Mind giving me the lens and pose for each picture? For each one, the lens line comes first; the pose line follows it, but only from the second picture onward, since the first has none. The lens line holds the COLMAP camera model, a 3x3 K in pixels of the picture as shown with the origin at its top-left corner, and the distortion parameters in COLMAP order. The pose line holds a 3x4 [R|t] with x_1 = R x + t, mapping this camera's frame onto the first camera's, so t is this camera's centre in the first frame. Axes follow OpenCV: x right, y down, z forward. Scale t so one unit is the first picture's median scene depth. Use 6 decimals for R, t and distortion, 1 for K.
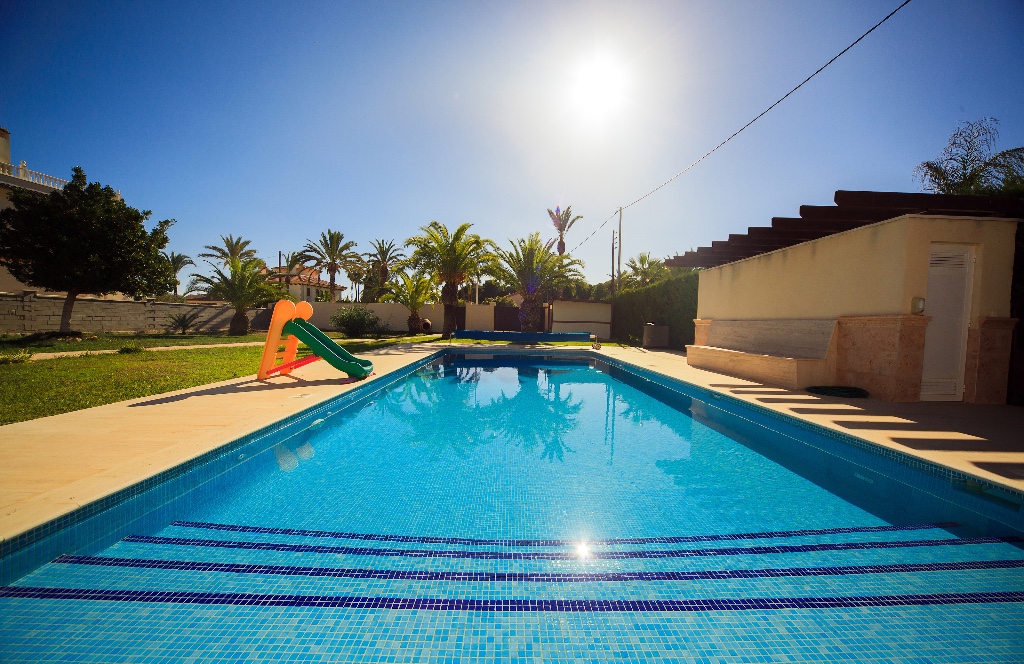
lens RADIAL K [[366.5, 0, 512.0], [0, 366.5, 332.0], [0, 0, 1]] dist [-0.001945, -0.000173]
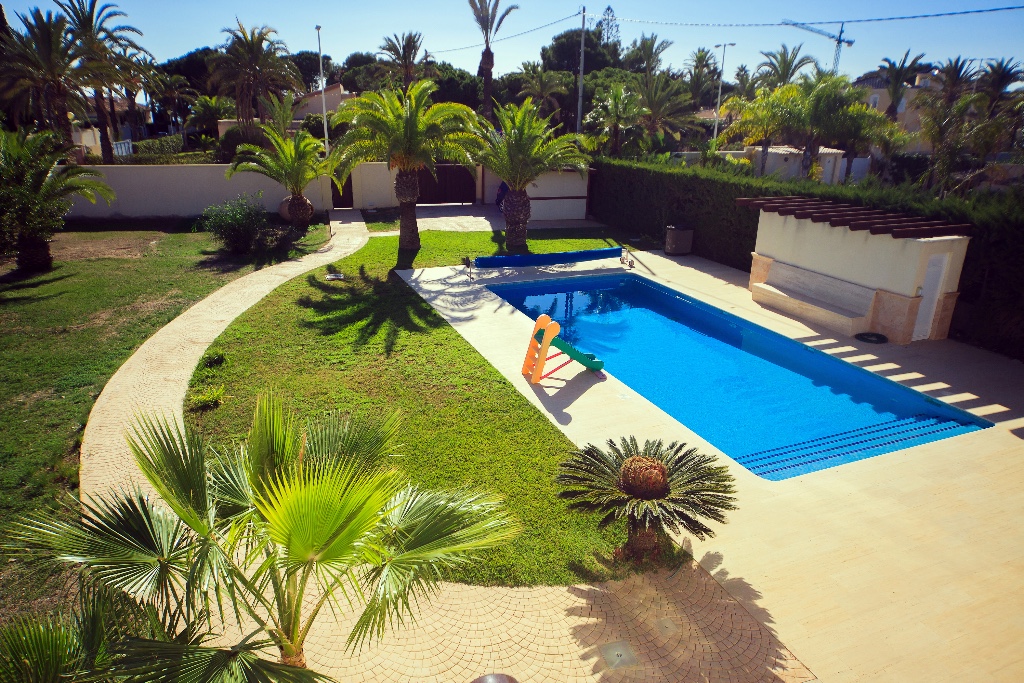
lens RADIAL K [[652.6, 0, 530.7], [0, 652.6, 338.6], [0, 0, 1]] dist [0.003817, 0.000408]
pose [[0.935618, -0.130446, 0.328029, -1.384927], [0.025419, 0.951705, 0.305959, -0.715786], [-0.352097, -0.277922, 0.893749, -0.989751]]
